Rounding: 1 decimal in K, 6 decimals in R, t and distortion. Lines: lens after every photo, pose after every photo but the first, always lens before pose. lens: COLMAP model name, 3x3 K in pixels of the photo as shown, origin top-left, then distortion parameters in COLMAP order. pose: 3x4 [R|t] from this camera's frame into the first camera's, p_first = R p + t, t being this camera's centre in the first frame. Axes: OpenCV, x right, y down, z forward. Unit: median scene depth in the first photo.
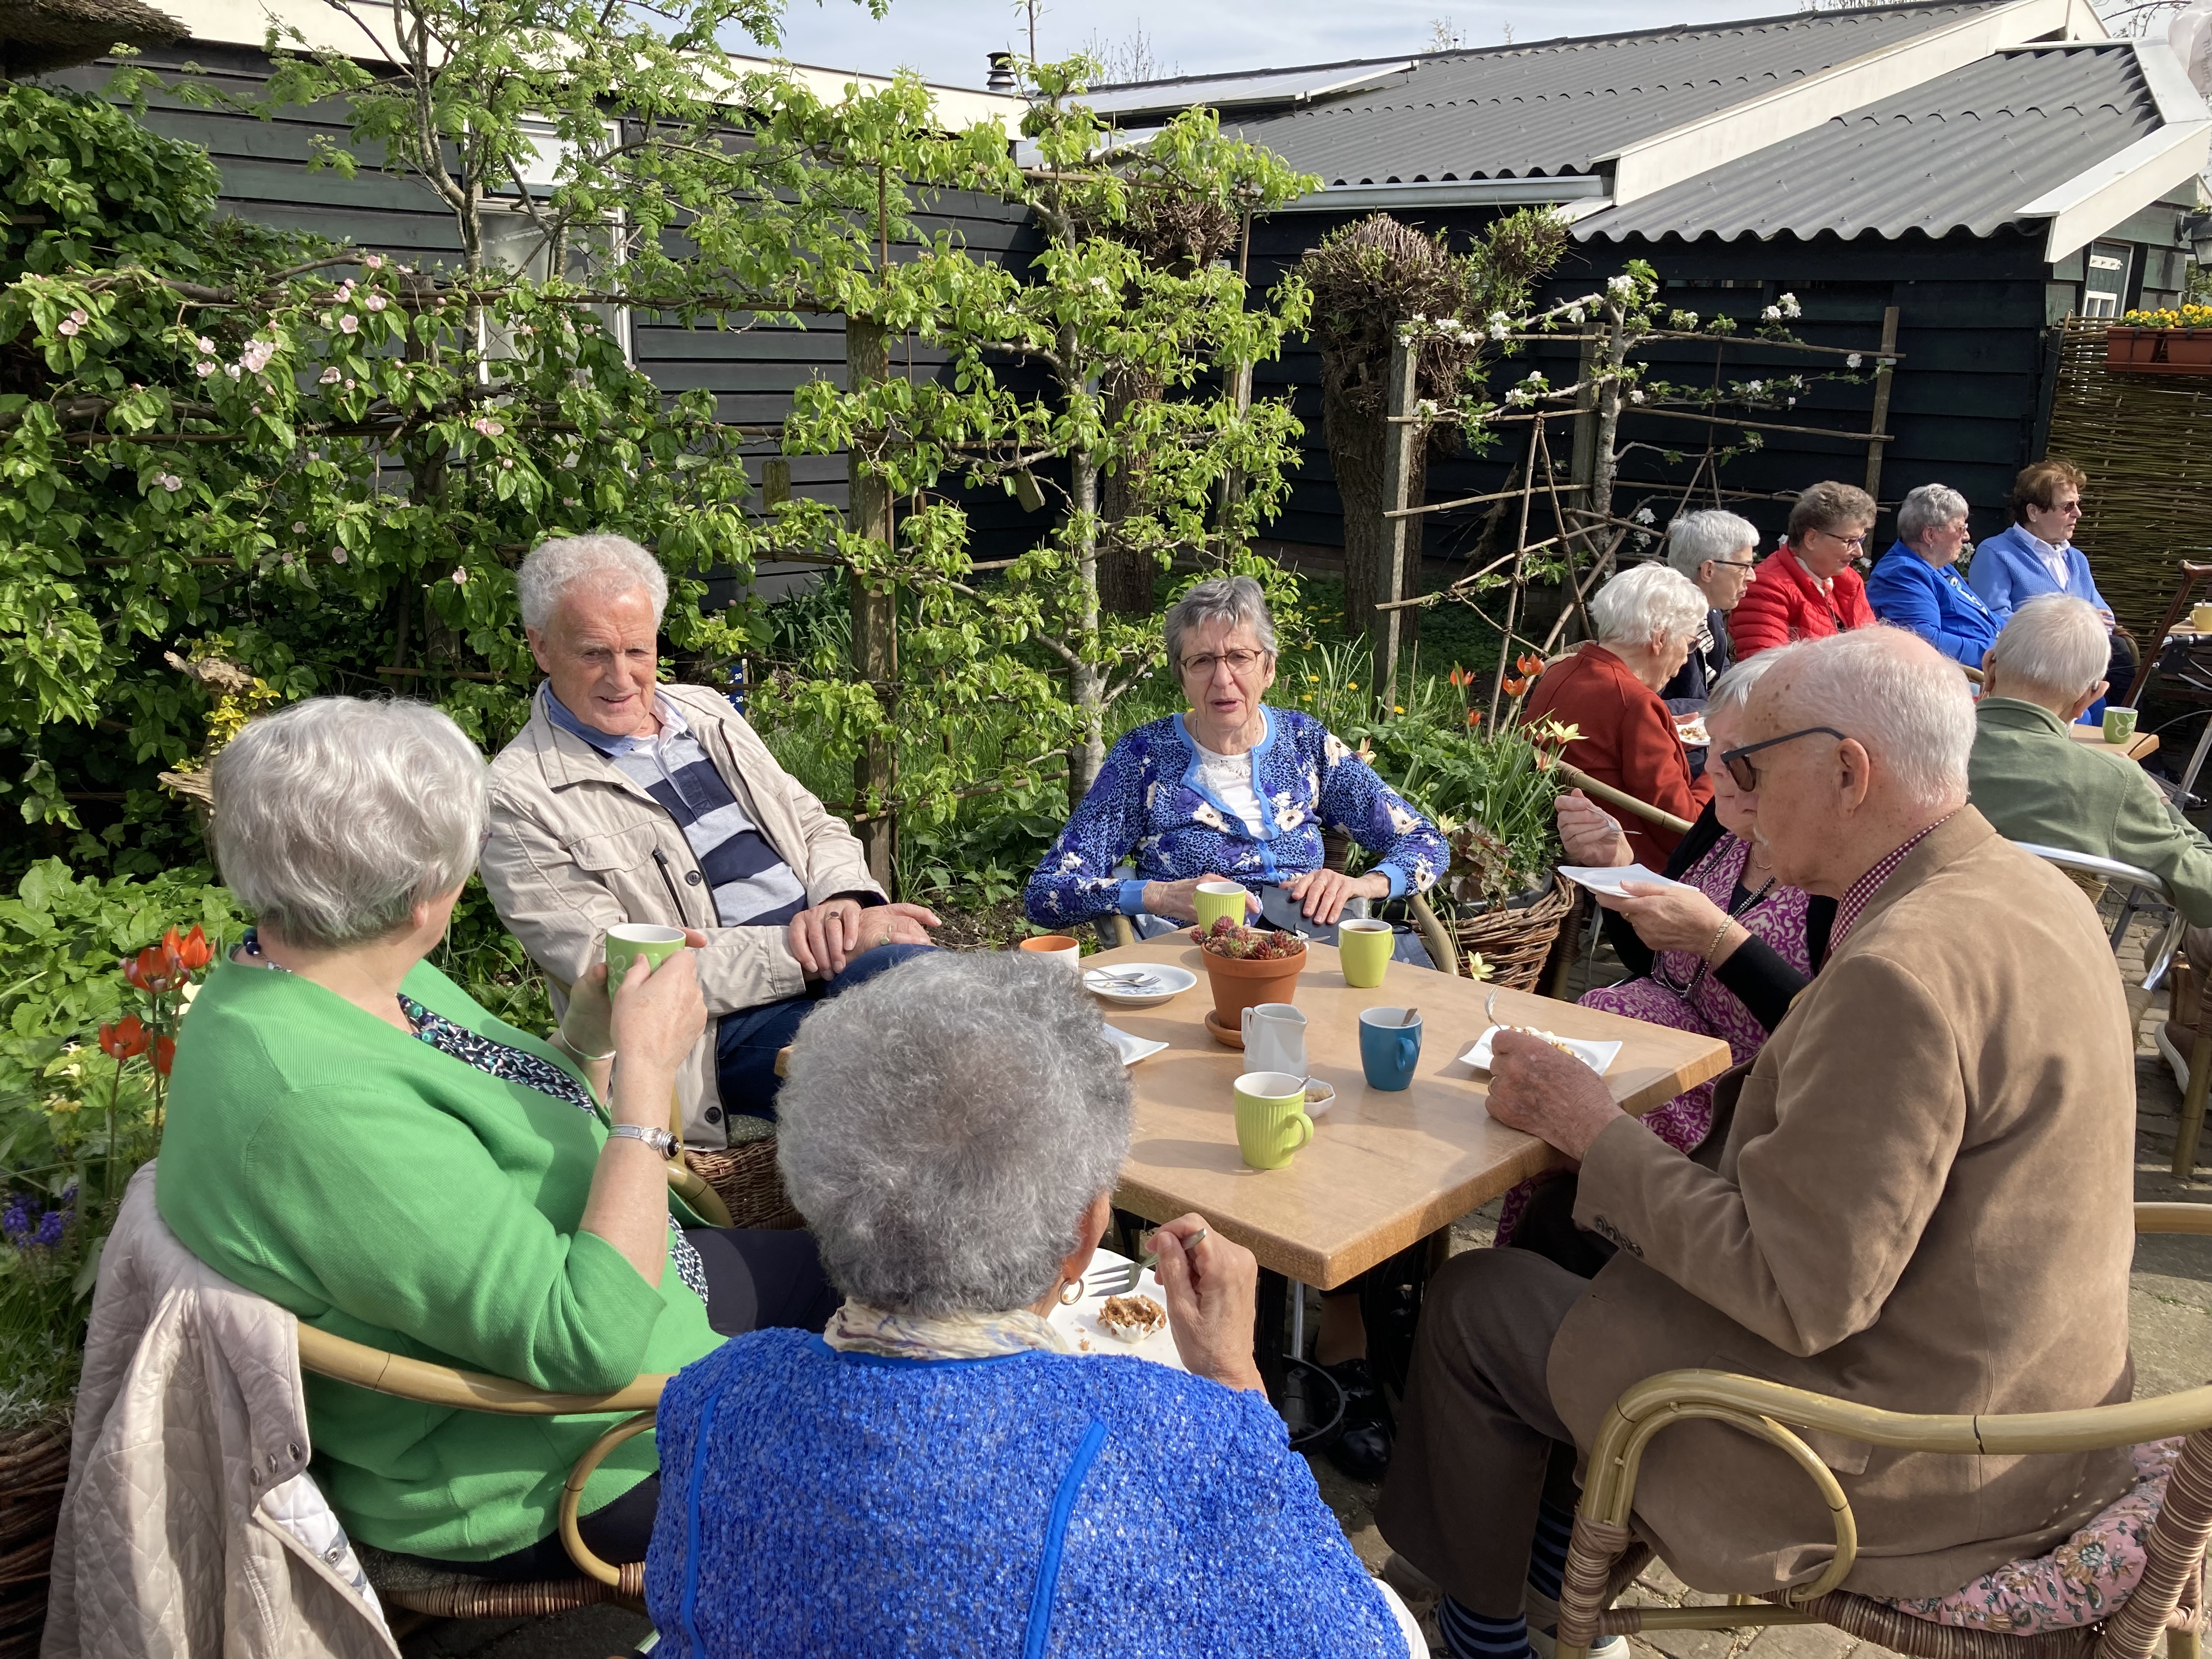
lens RADIAL K [[1853.2, 0, 1106.0], [0, 1853.2, 829.5], [0, 0, 1]] dist [0.006095, 0.009265]
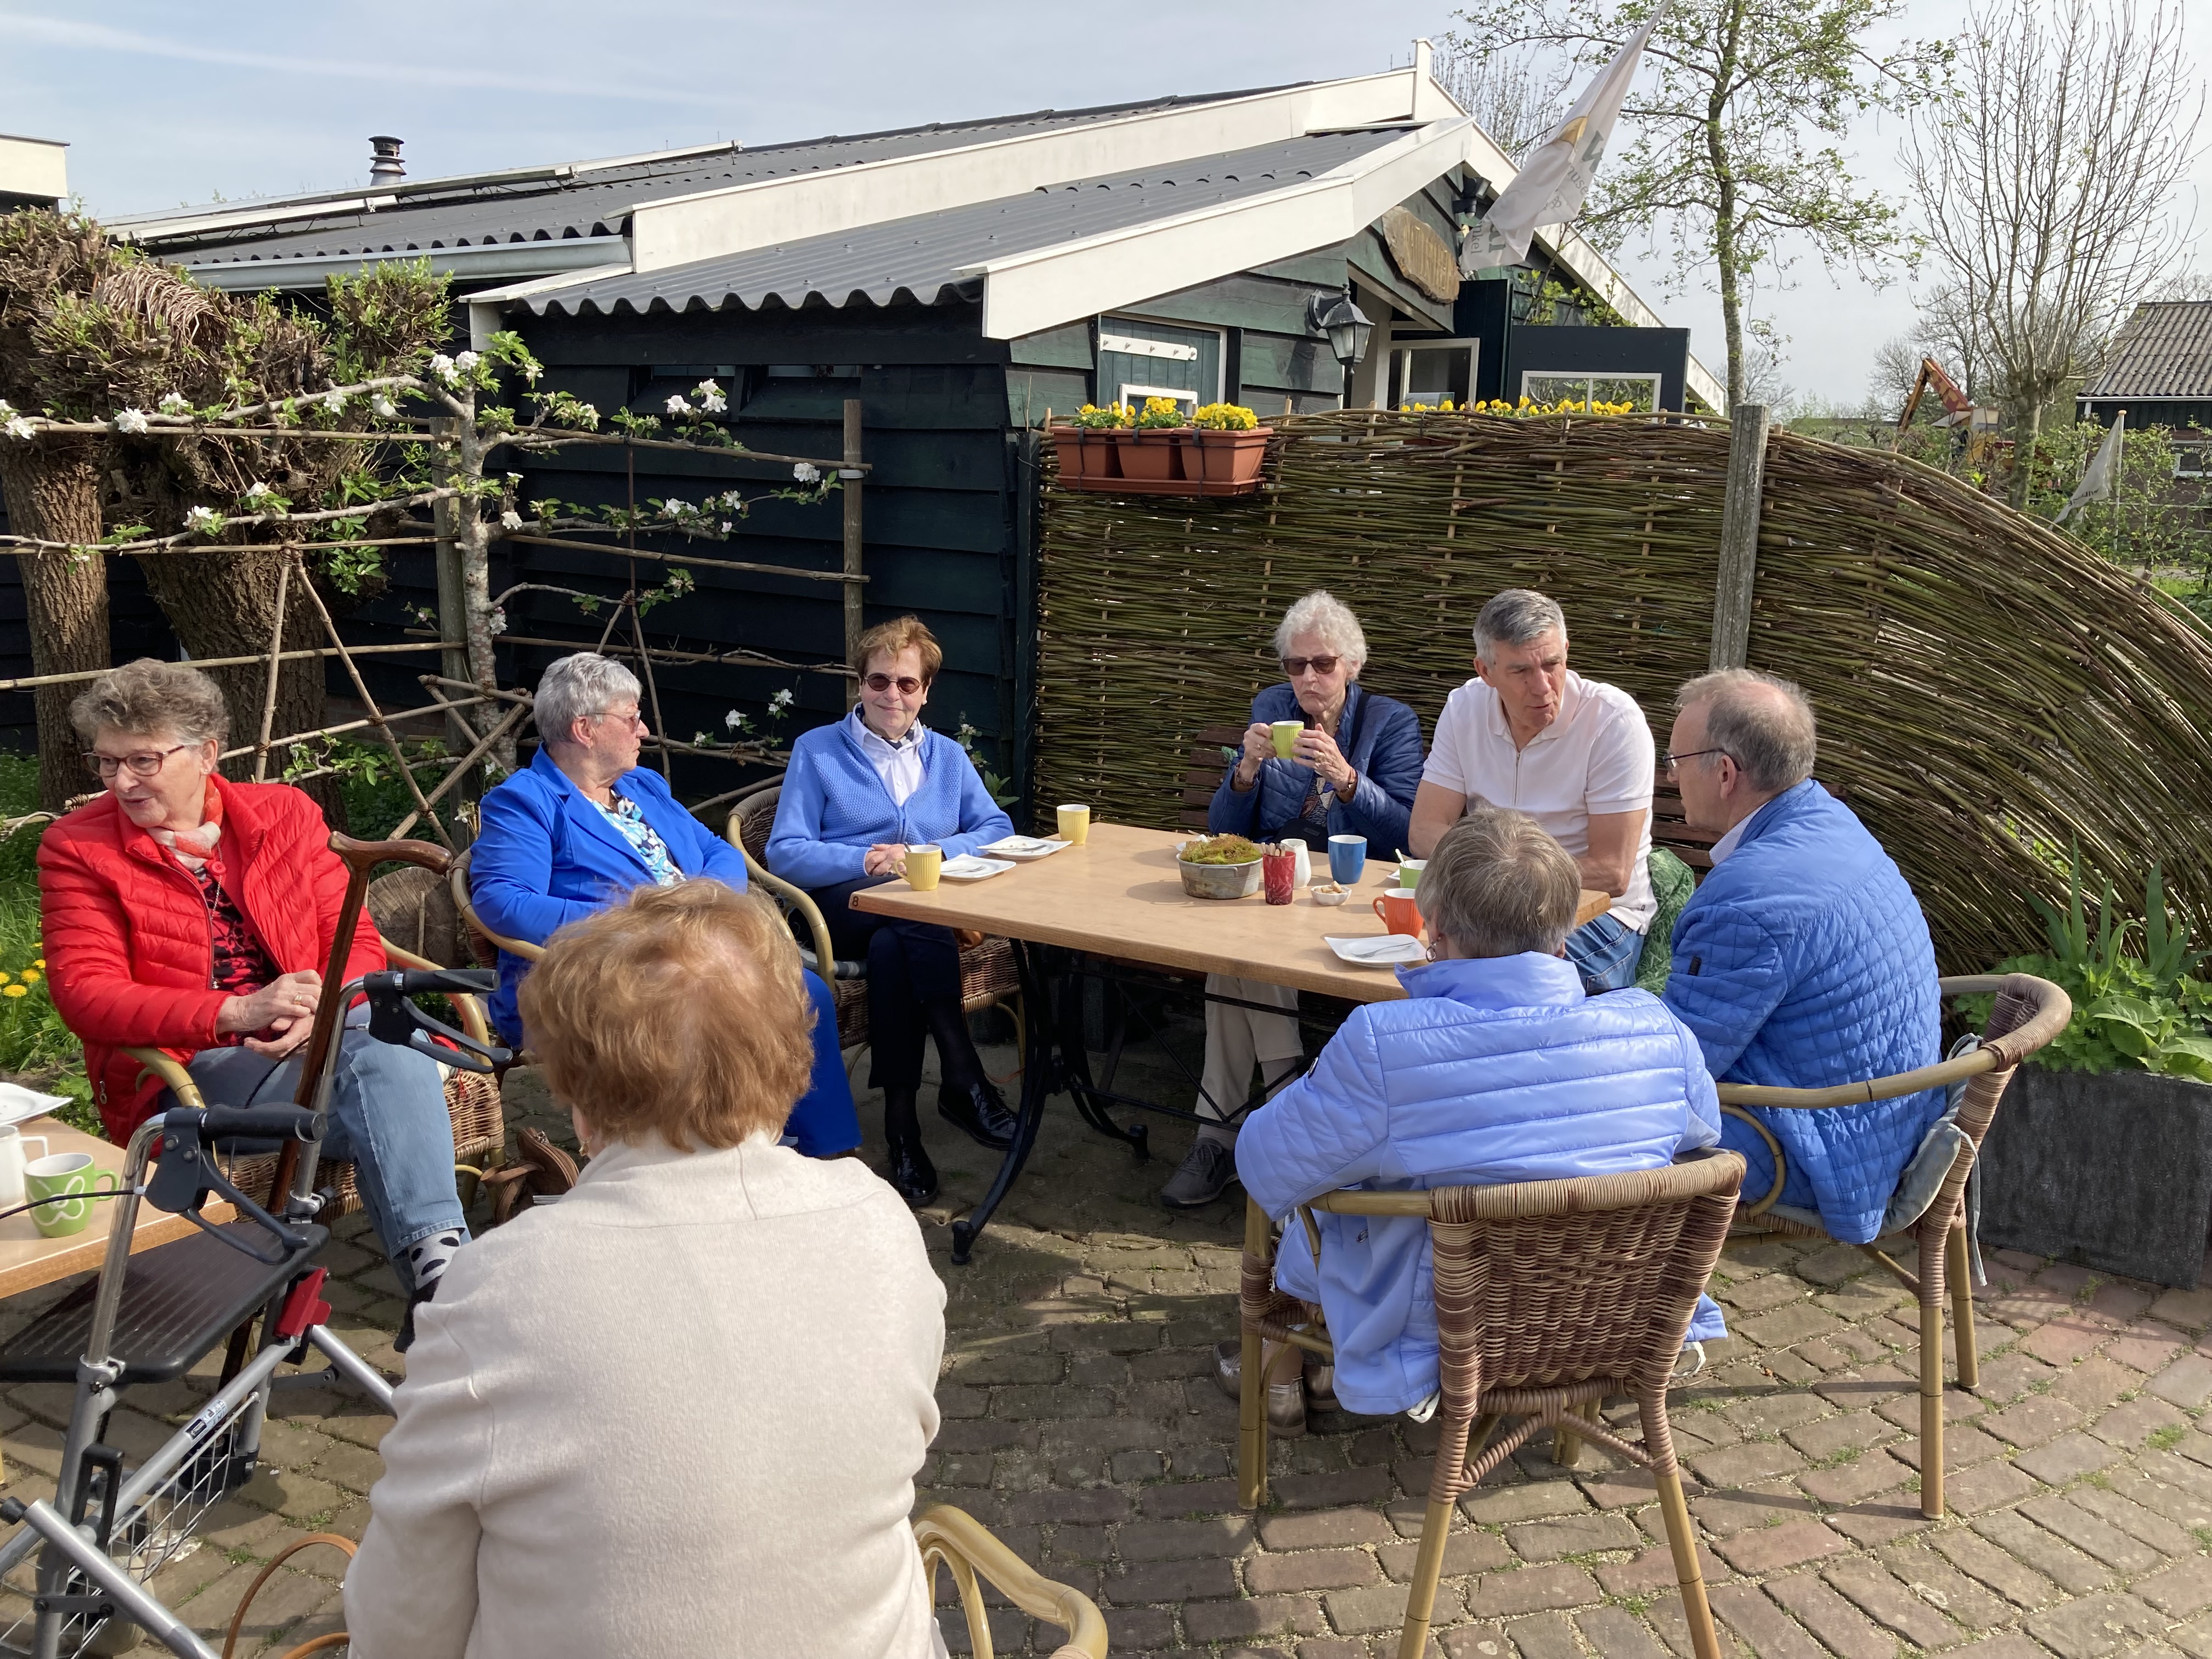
lens RADIAL K [[1786.6, 0, 1106.0], [0, 1786.6, 829.5], [0, 0, 1]] dist [0.004723, 0.013768]
pose [[0.993486, -0.015152, 0.112939, 0.437503], [0.021735, 0.998121, -0.057291, -0.071040], [-0.111859, 0.059372, 0.991949, 0.302887]]
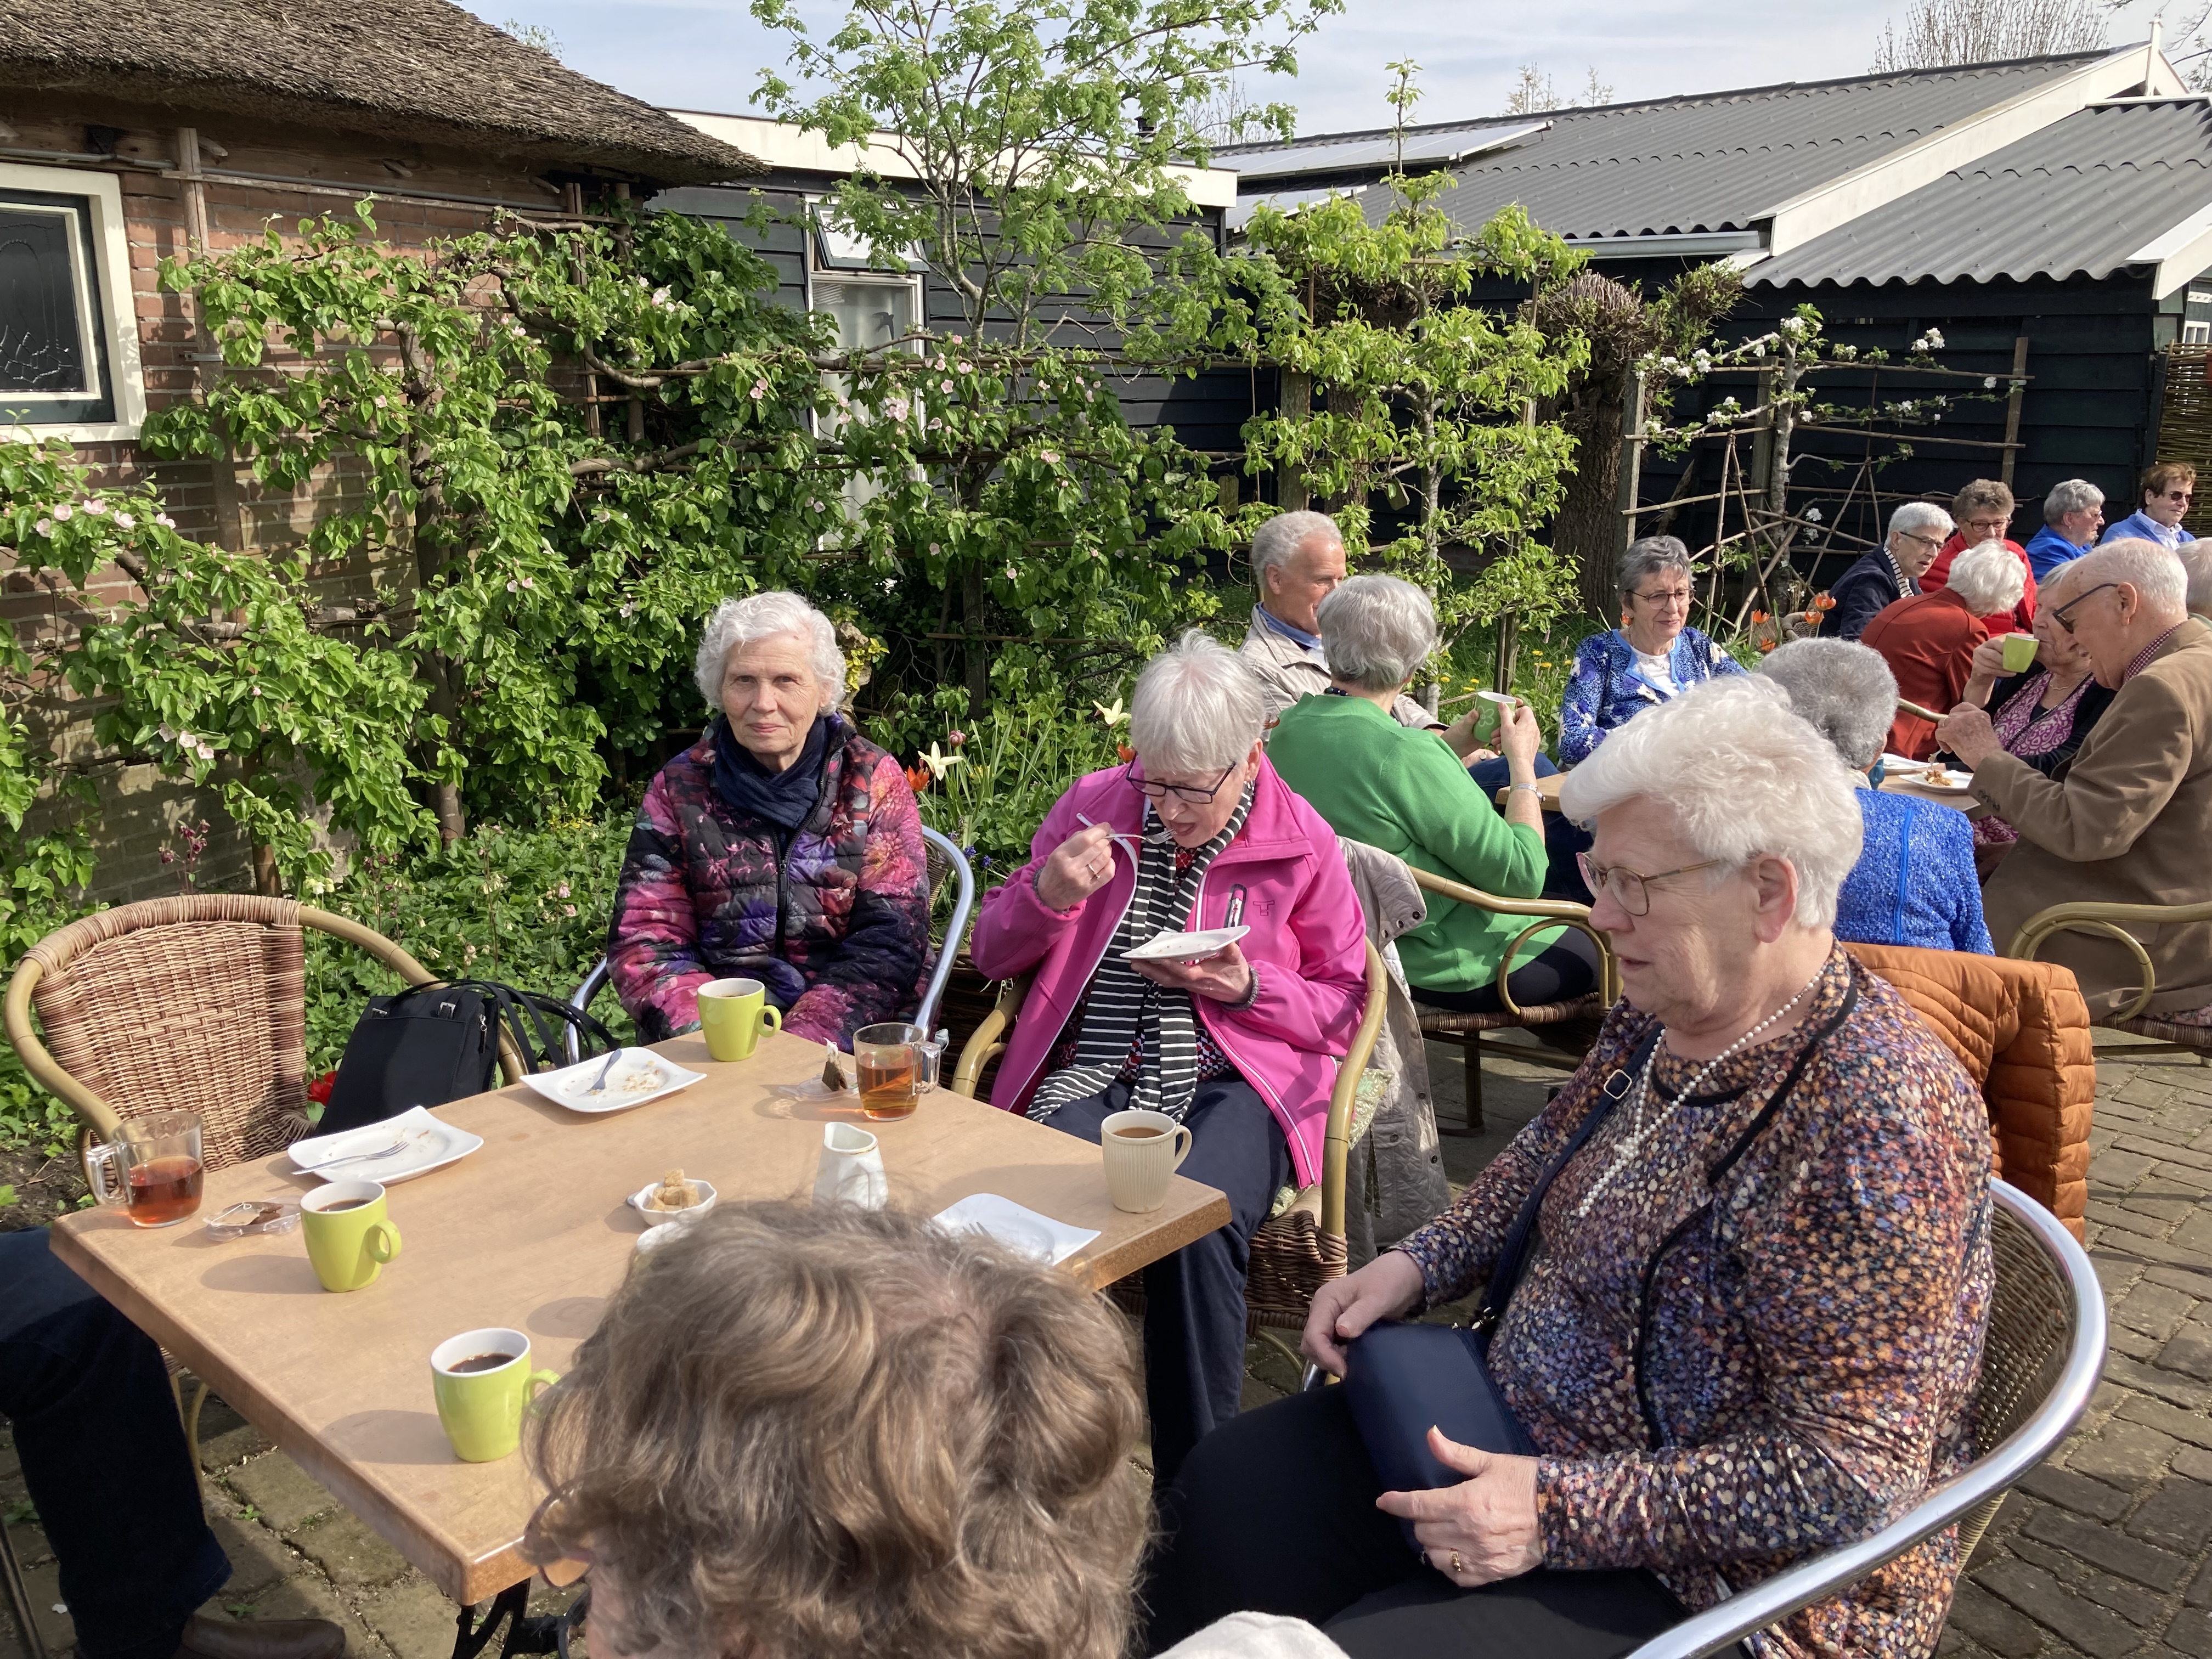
lens RADIAL K [[1873.2, 0, 1108.9], [0, 1873.2, 804.1], [0, 0, 1]] dist [0.042580, -0.017228]
pose [[0.999750, -0.012063, -0.018832, -0.149536], [0.011467, 0.999440, -0.031448, 0.053294], [0.019200, 0.031224, 0.999328, -0.231329]]
